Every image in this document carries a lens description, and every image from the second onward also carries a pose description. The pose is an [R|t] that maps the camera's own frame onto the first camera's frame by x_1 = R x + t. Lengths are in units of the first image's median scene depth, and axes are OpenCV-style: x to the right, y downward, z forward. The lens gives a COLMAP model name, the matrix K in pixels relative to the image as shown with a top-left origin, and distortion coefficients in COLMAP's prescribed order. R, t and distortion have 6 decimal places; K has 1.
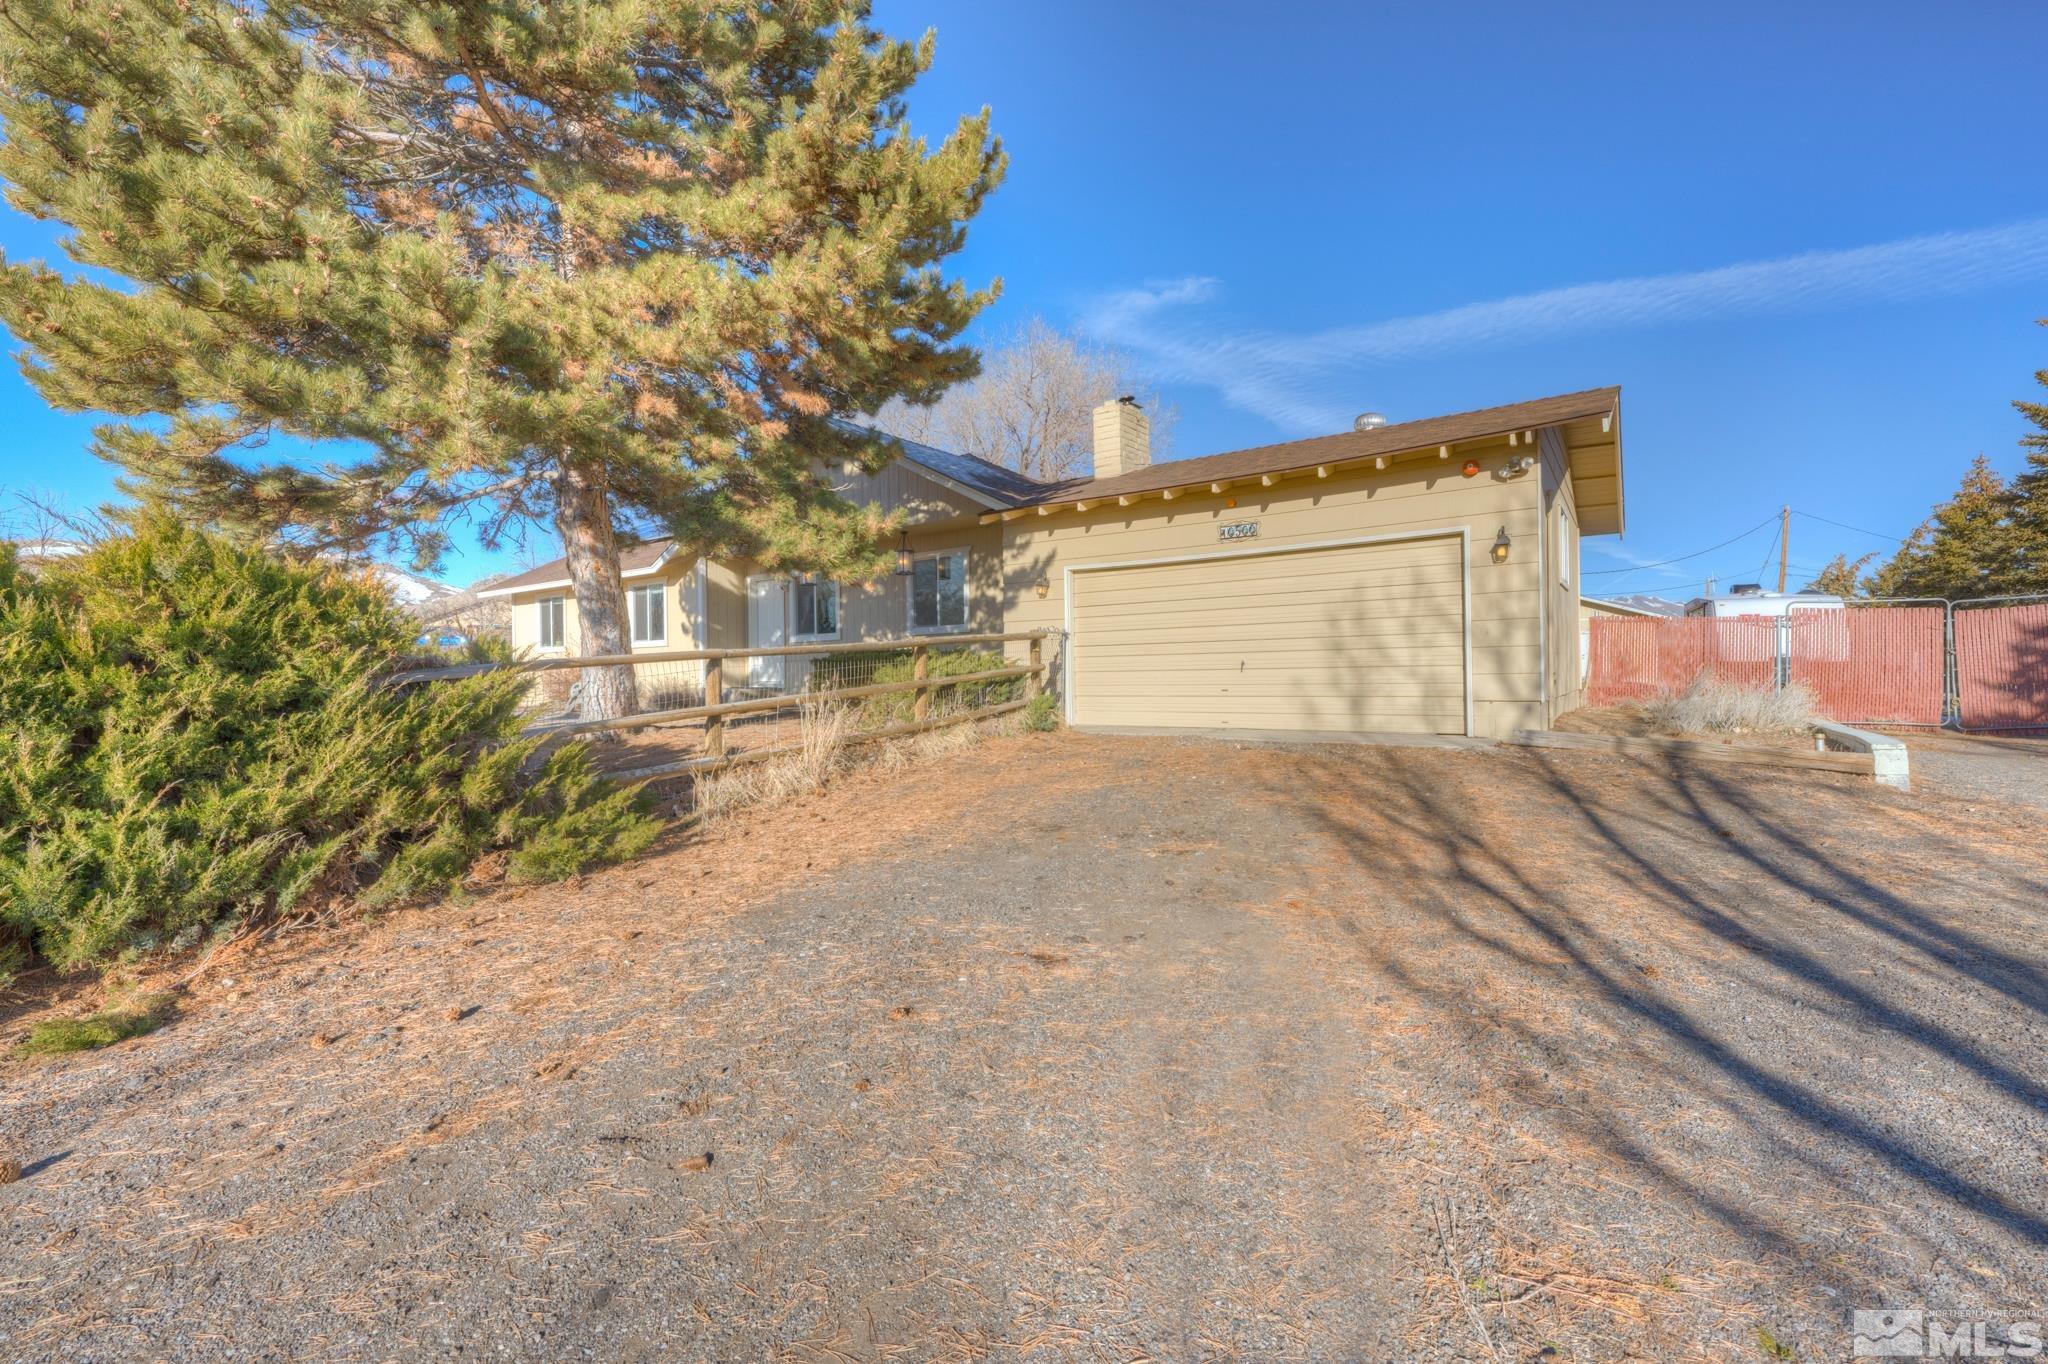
lens RADIAL K [[912.4, 0, 997.5], [0, 912.4, 671.5], [0, 0, 1]] dist [-0.001718, -0.001085]
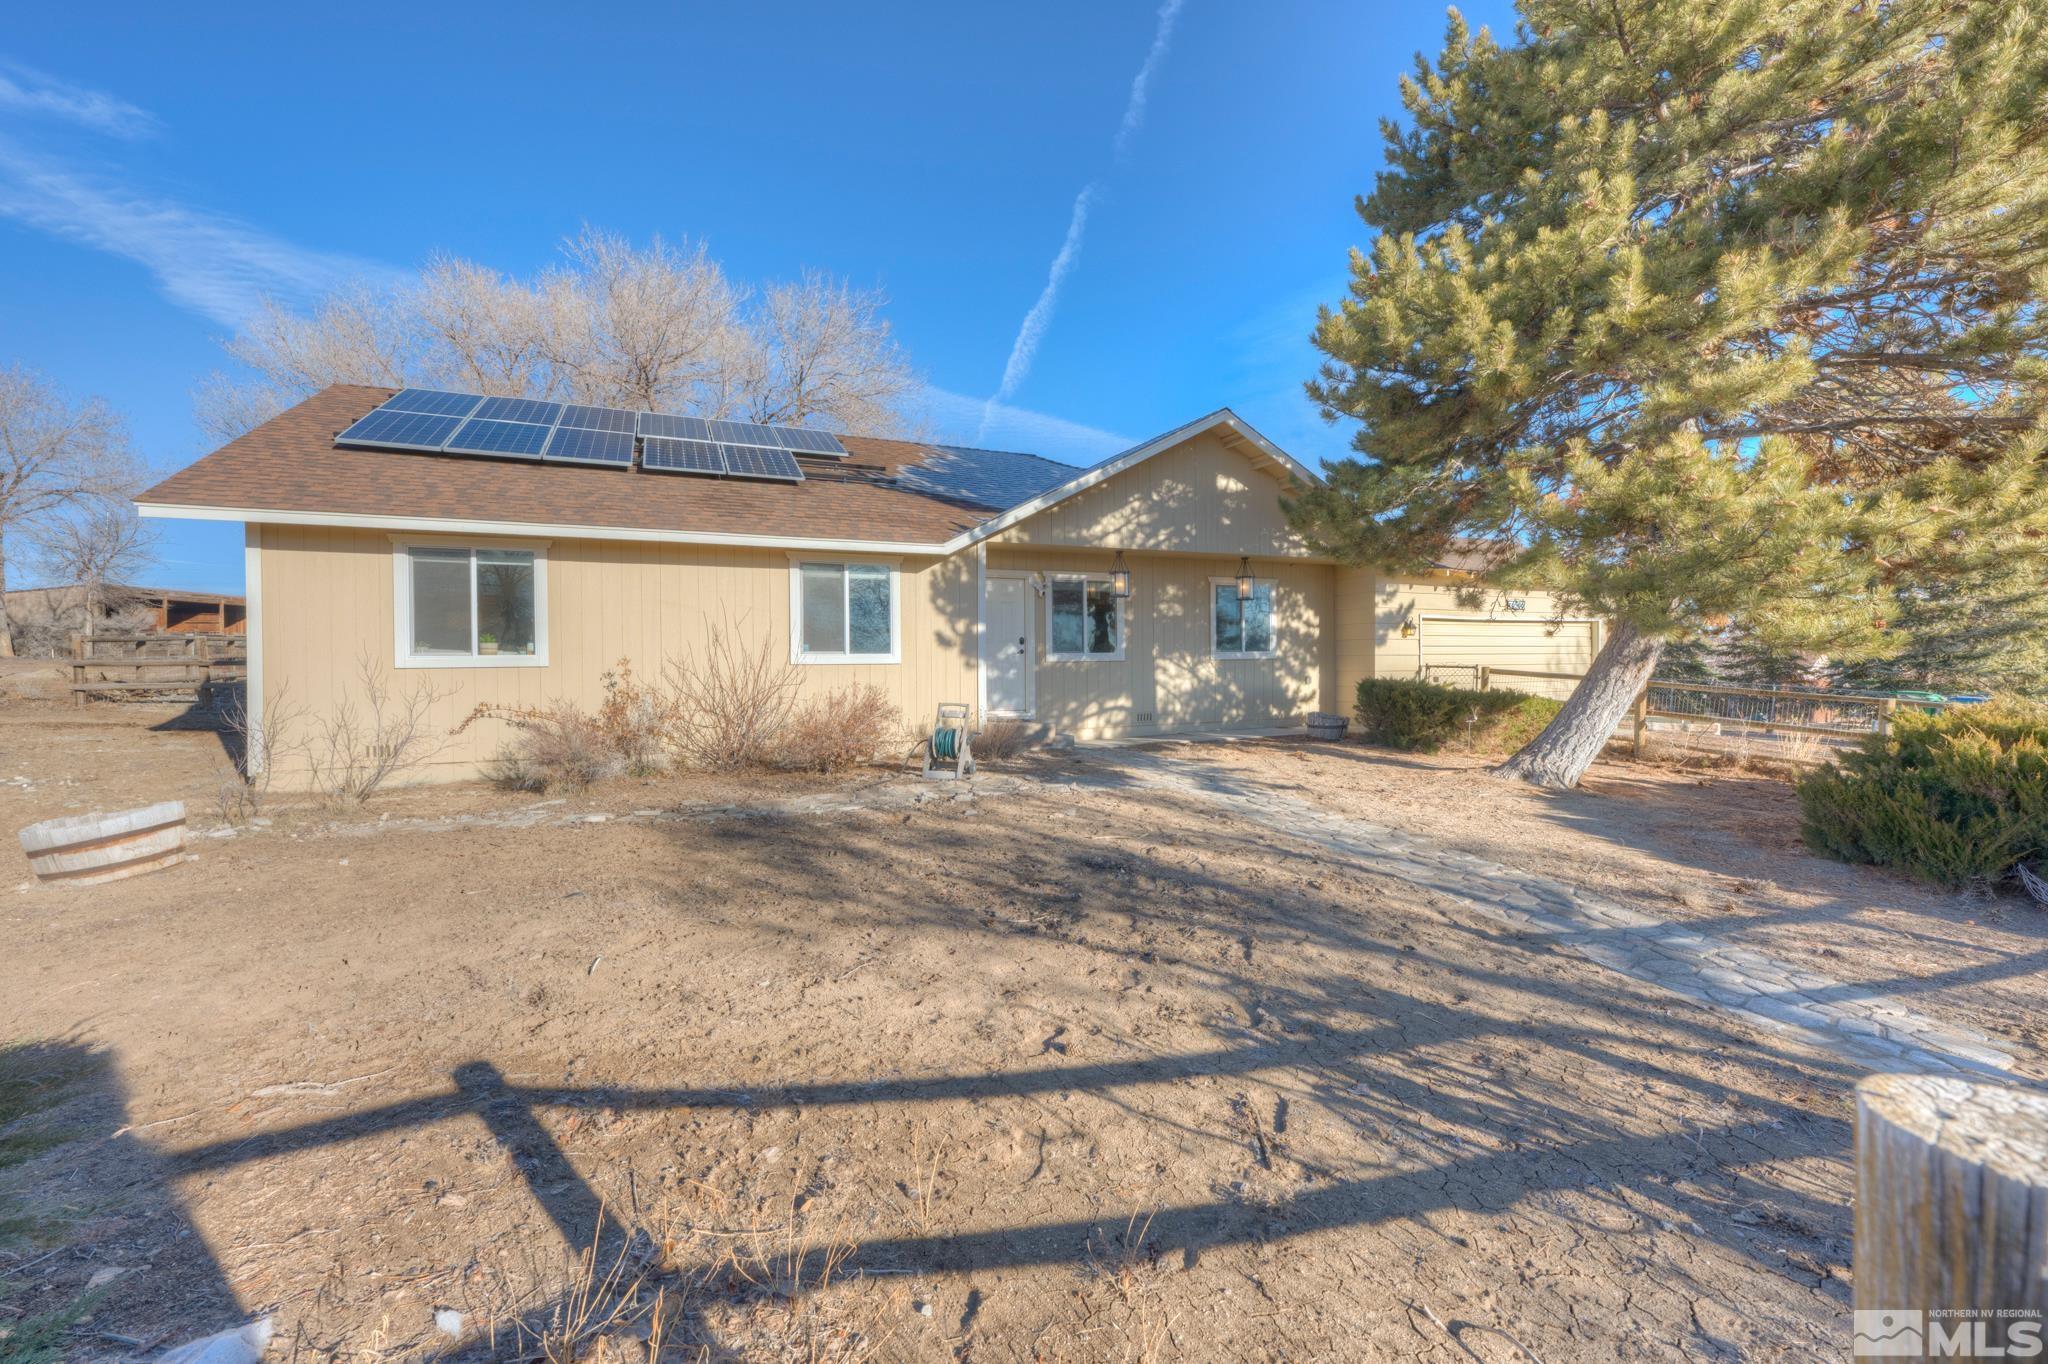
lens RADIAL K [[912.4, 0, 997.5], [0, 912.4, 671.5], [0, 0, 1]] dist [-0.001718, -0.001085]
pose [[0.468737, -0.004698, 0.883325, -1.006938], [-0.009055, 0.999908, 0.010123, -0.032863], [-0.883291, -0.012743, 0.468651, 0.700846]]
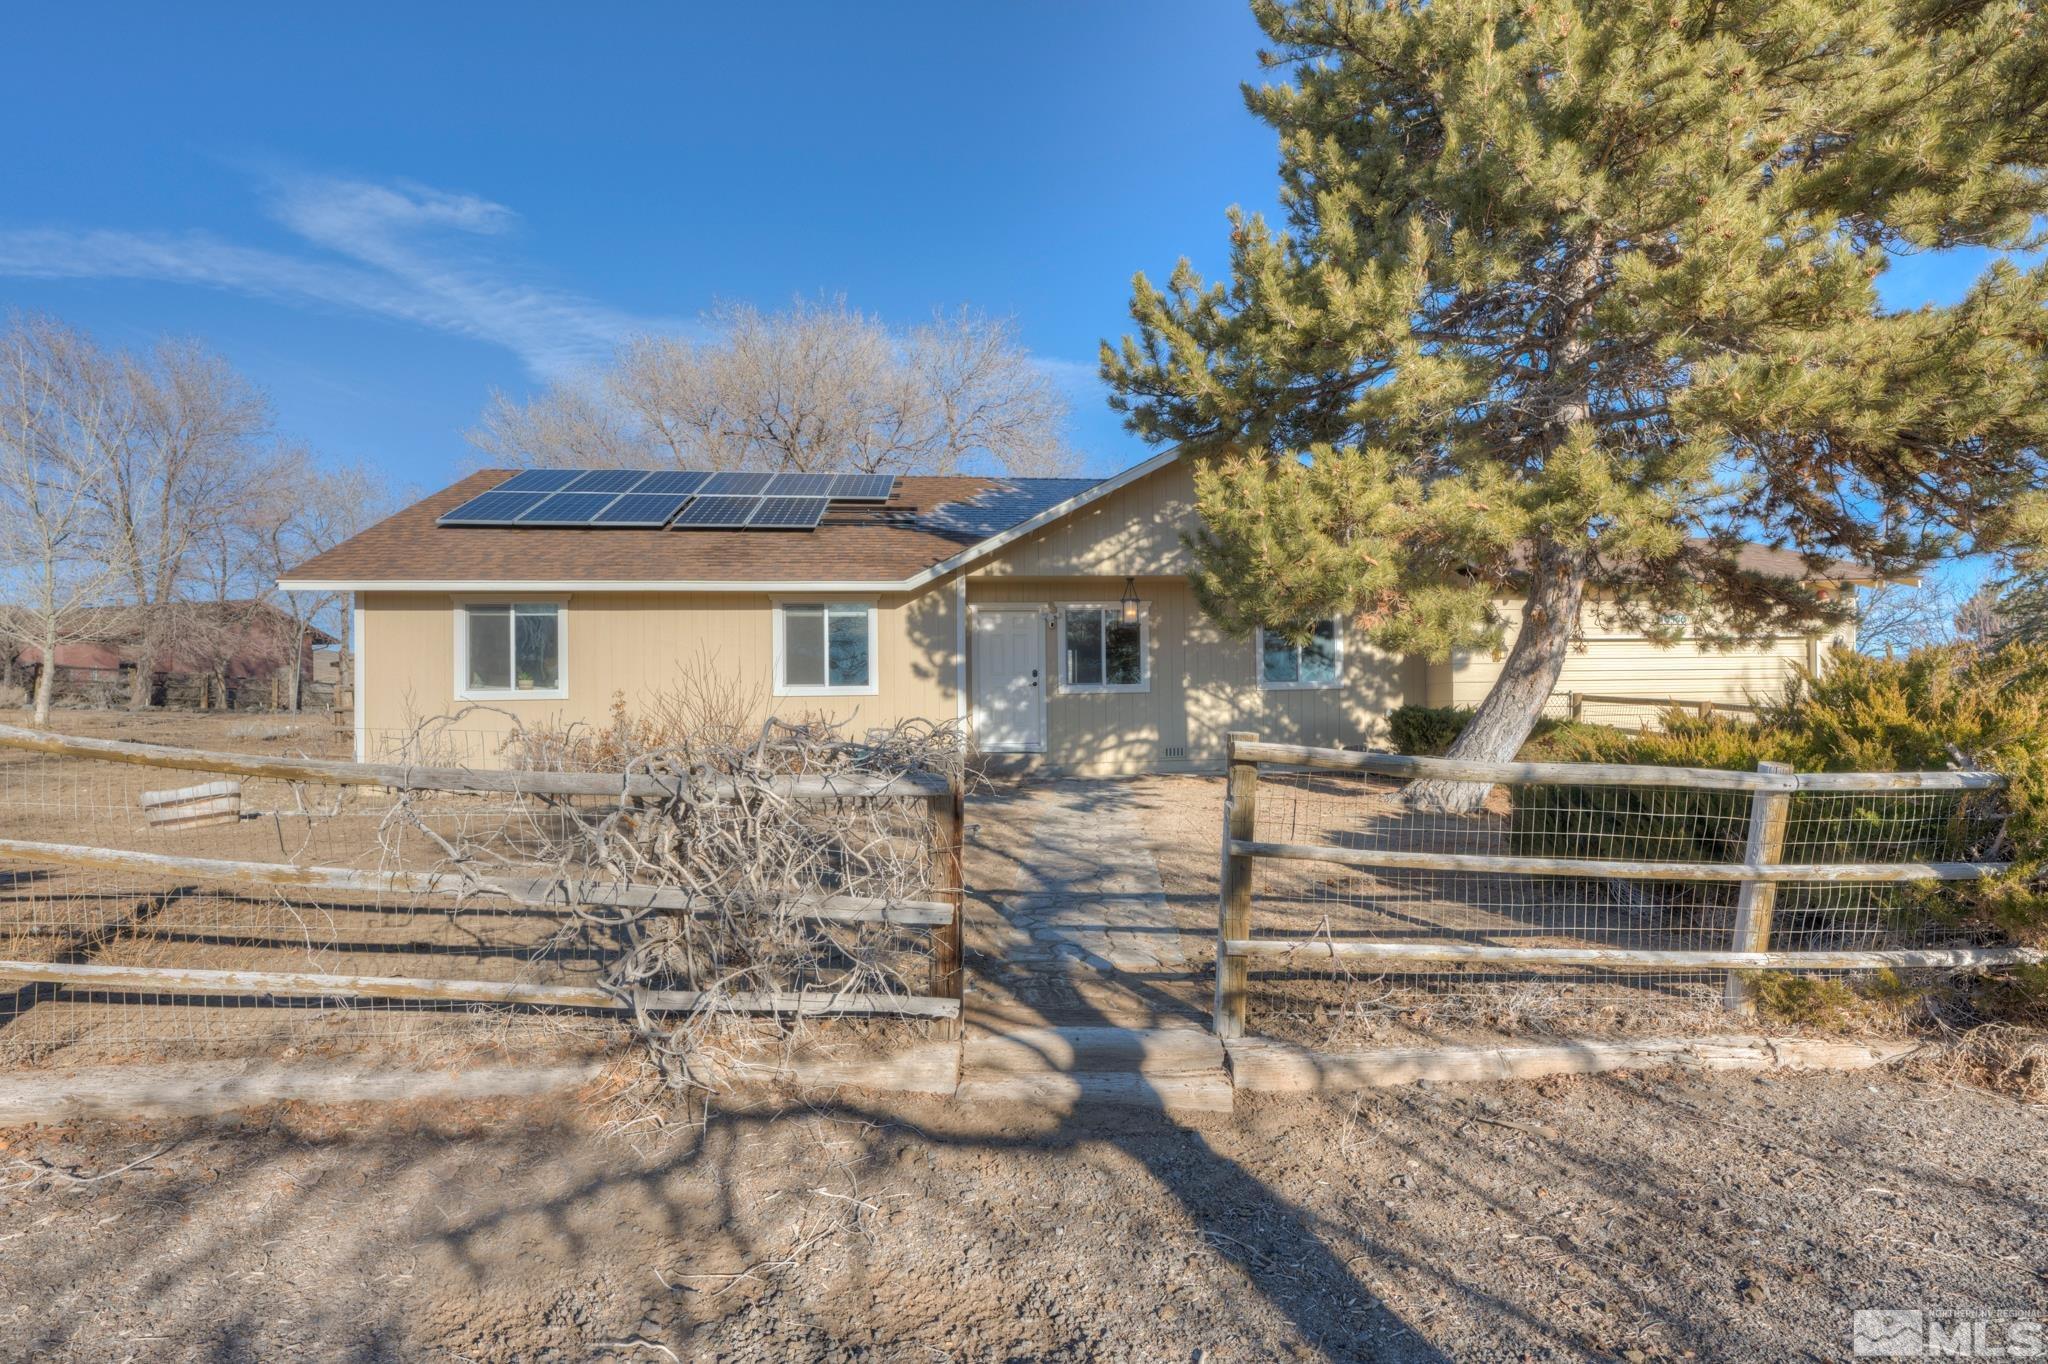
lens RADIAL K [[1086.7, 0, 1029.5], [0, 1086.7, 714.8], [0, 0, 1]] dist [0.001050, 0.000721]
pose [[0.723529, 0.000780, 0.690293, -0.942274], [0.000150, 0.999999, -0.001288, -0.012619], [-0.690294, 0.001035, 0.723529, 0.355777]]
